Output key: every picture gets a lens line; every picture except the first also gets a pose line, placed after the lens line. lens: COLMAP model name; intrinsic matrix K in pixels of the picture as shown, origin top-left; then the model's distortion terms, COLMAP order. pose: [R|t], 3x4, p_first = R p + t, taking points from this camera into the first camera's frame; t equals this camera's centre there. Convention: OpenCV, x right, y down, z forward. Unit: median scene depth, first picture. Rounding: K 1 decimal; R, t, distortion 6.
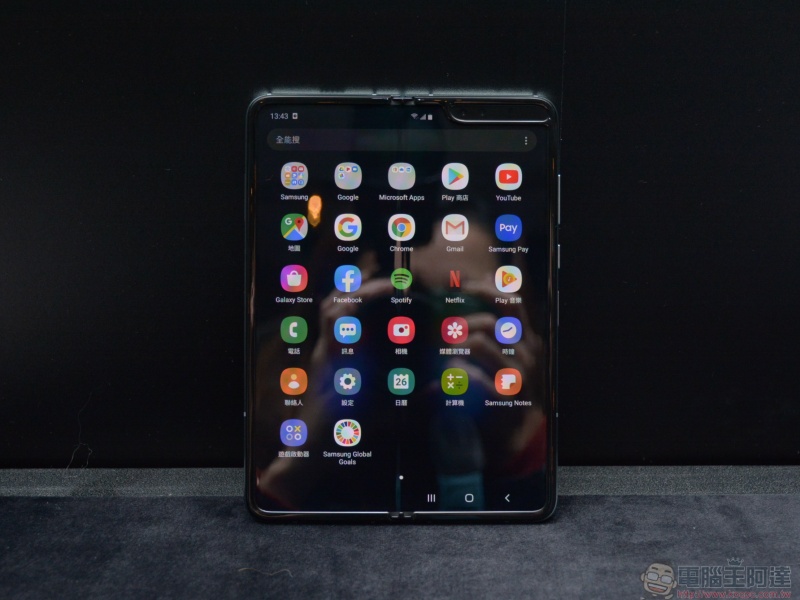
lens RADIAL K [[1189.8, 0, 400.1], [0, 1189.8, 301.0], [0, 0, 1]] dist [-0.102081, 0.000000]
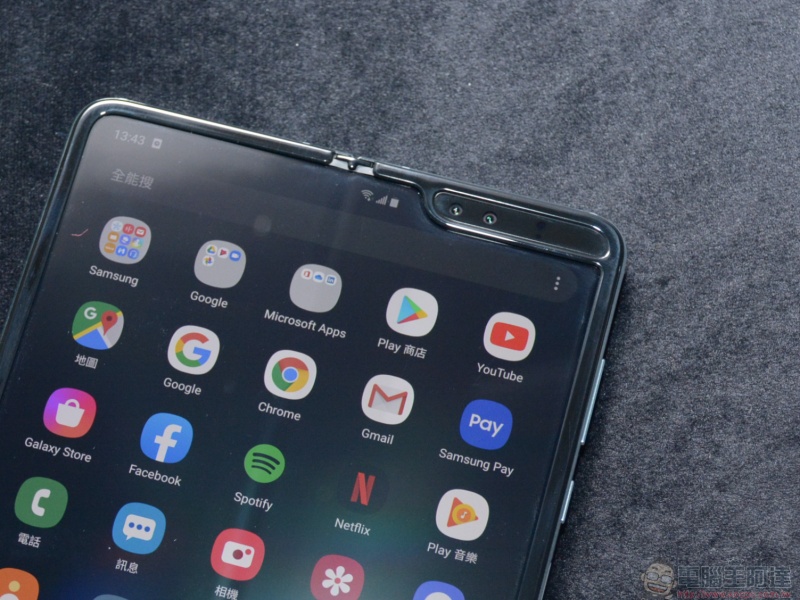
lens RADIAL K [[1199.4, 0, 400.1], [0, 1199.4, 298.6], [0, 0, 1]] dist [-0.010463, 0.000000]
pose [[0.954769, 0.221405, -0.198482, 0.155952], [-0.252436, 0.956295, -0.147568, -0.025670], [0.157135, 0.190998, 0.968932, 0.452056]]
